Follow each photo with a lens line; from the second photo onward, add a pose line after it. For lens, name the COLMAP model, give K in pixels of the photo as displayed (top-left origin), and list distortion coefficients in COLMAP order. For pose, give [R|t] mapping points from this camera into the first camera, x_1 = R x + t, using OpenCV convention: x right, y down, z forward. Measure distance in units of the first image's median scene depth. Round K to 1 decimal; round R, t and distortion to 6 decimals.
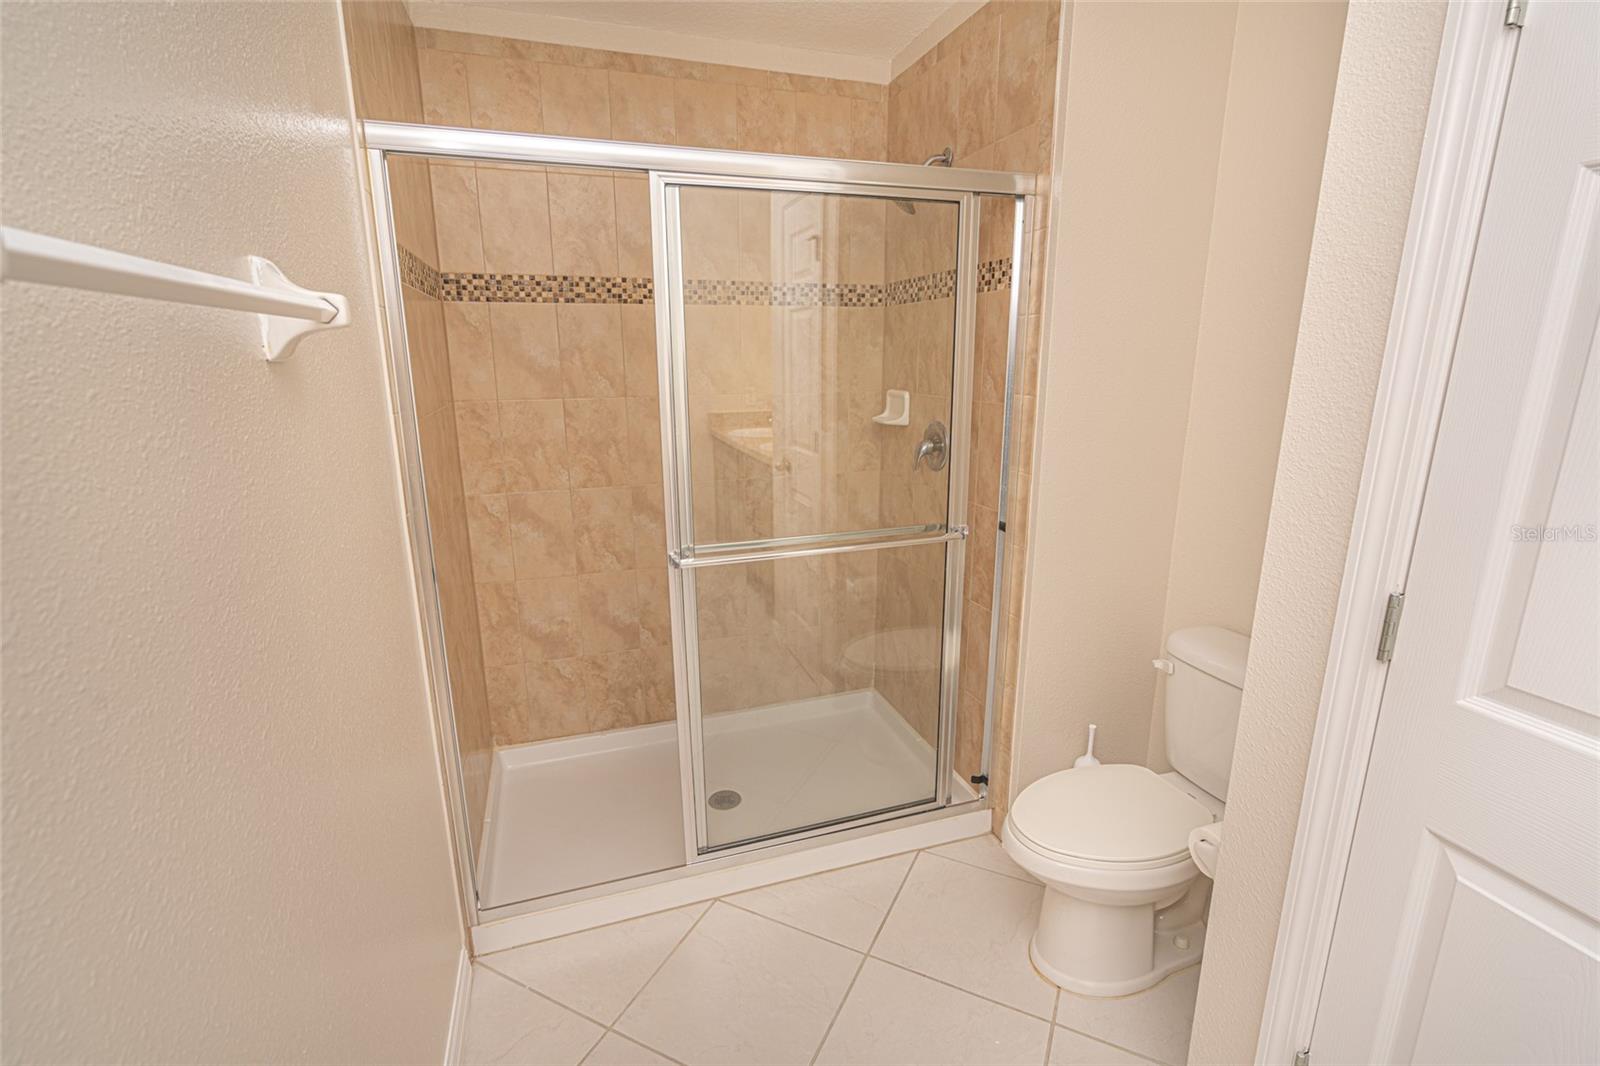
lens RADIAL K [[735.4, 0, 797.8], [0, 735.4, 537.6], [0, 0, 1]] dist [-0.011837, 0.003912]
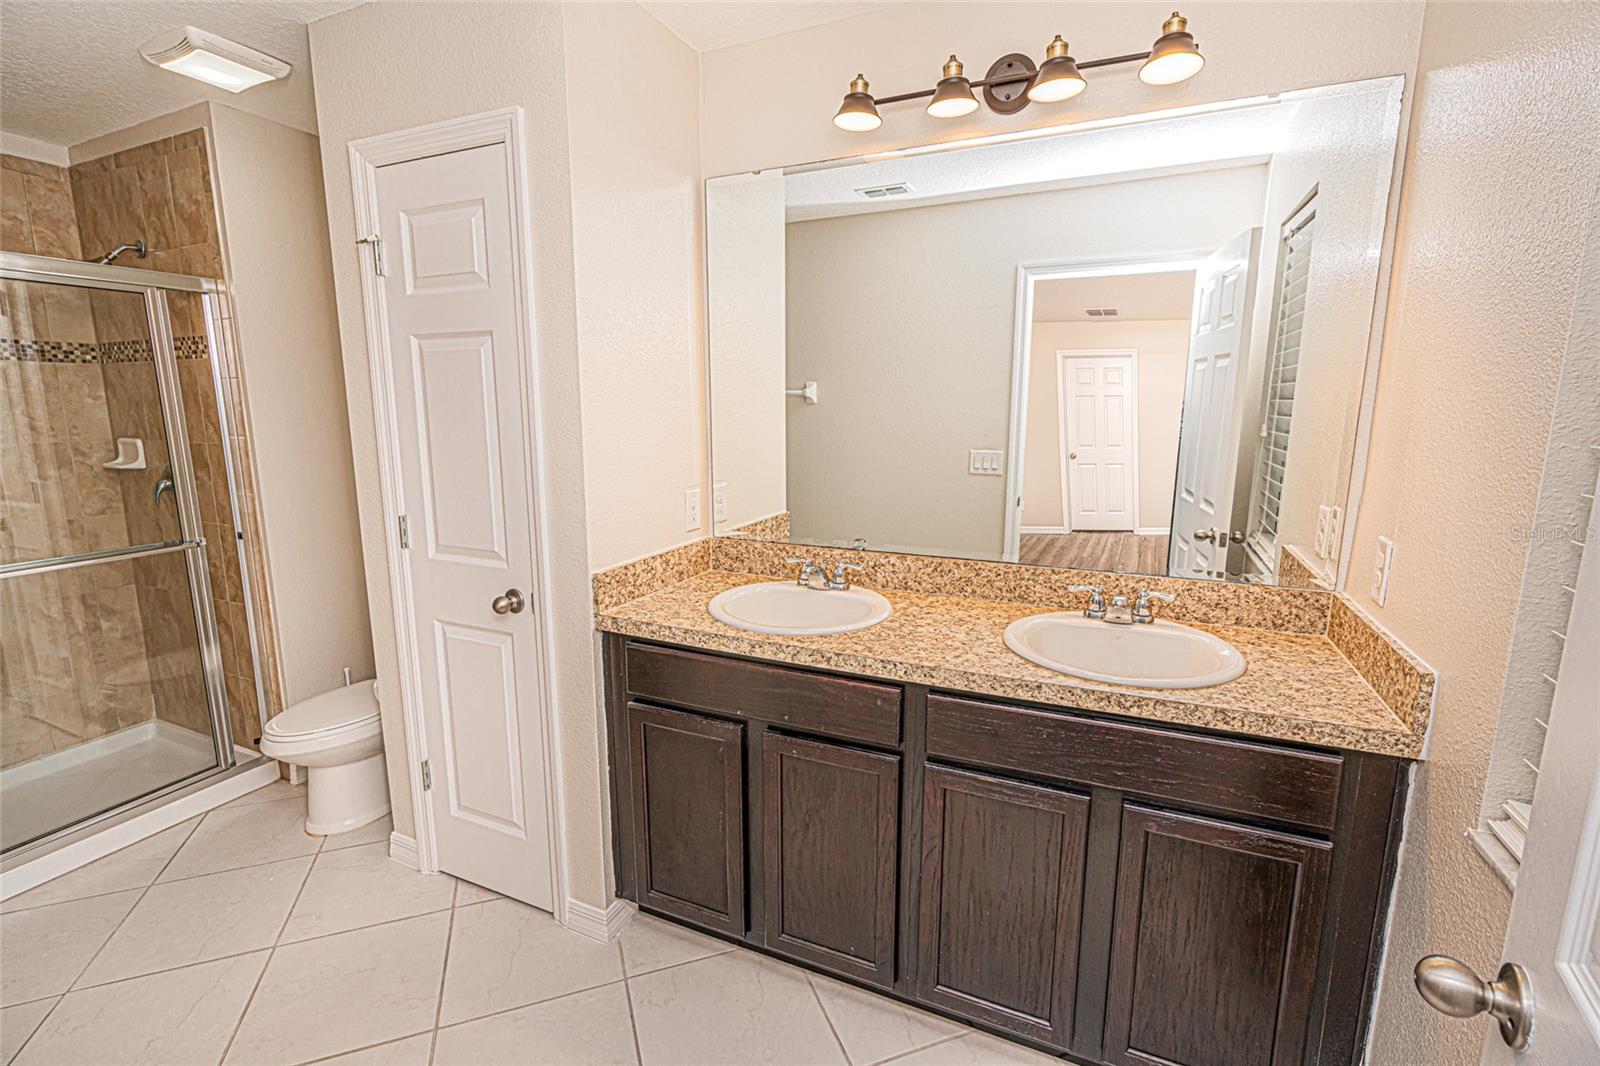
lens RADIAL K [[735.4, 0, 809.8], [0, 735.4, 533.0], [0, 0, 1]] dist [-0.011837, 0.003912]
pose [[0.683597, -0.123703, 0.719300, 0.027805], [0.173817, 0.984769, 0.004168, 0.115689], [-0.708860, 0.122177, 0.694687, -0.483011]]
